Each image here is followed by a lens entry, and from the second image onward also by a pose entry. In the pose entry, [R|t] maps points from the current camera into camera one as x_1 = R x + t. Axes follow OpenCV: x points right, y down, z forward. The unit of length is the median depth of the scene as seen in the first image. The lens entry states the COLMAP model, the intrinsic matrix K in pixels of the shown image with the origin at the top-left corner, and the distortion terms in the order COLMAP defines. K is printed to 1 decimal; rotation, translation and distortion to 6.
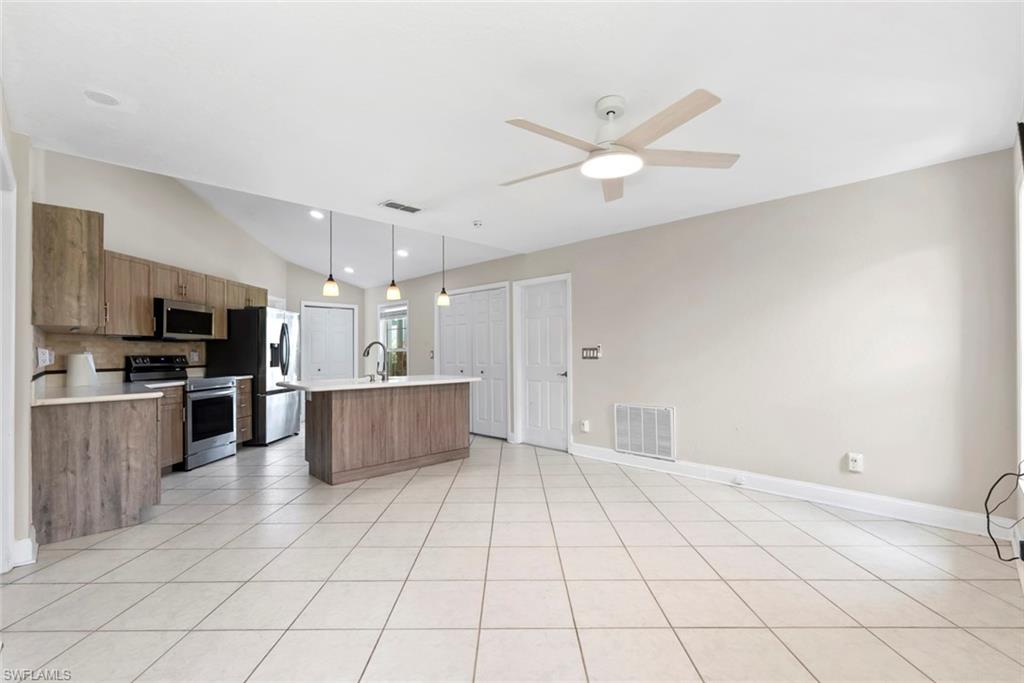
lens RADIAL K [[452.7, 0, 515.5], [0, 452.7, 346.0], [0, 0, 1]] dist [0.001766, 0.001177]
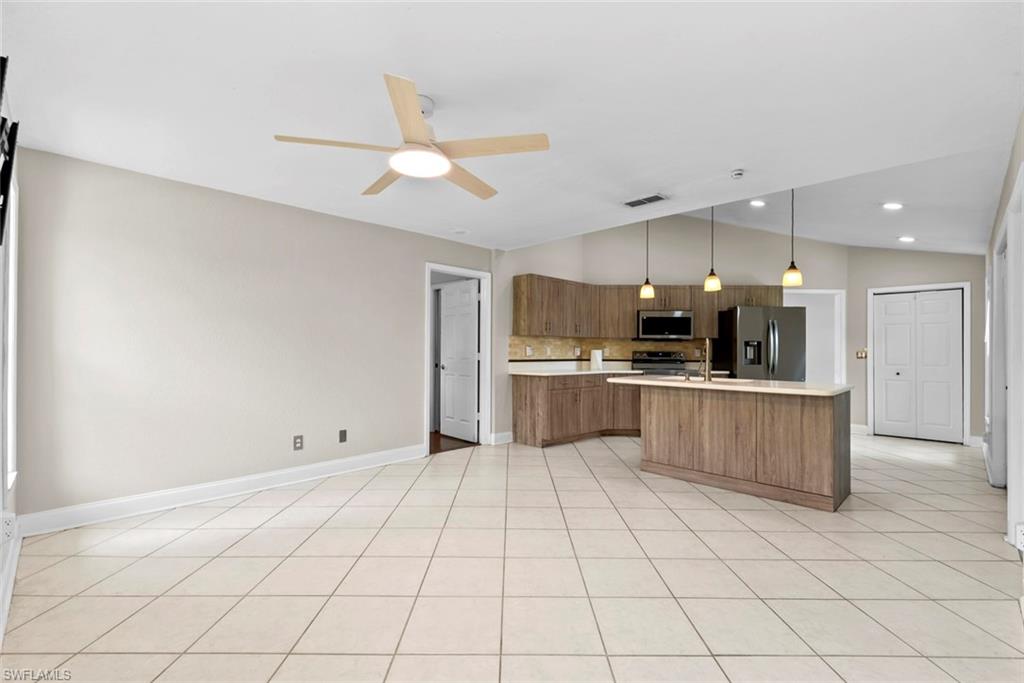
lens RADIAL K [[452.7, 0, 514.9], [0, 452.7, 343.9], [0, 0, 1]] dist [0.001766, 0.001177]
pose [[0.008788, -0.006917, -0.999937, 0.614284], [0.007245, 0.999950, -0.006853, 0.004816], [0.999935, -0.007185, 0.008838, 0.605837]]
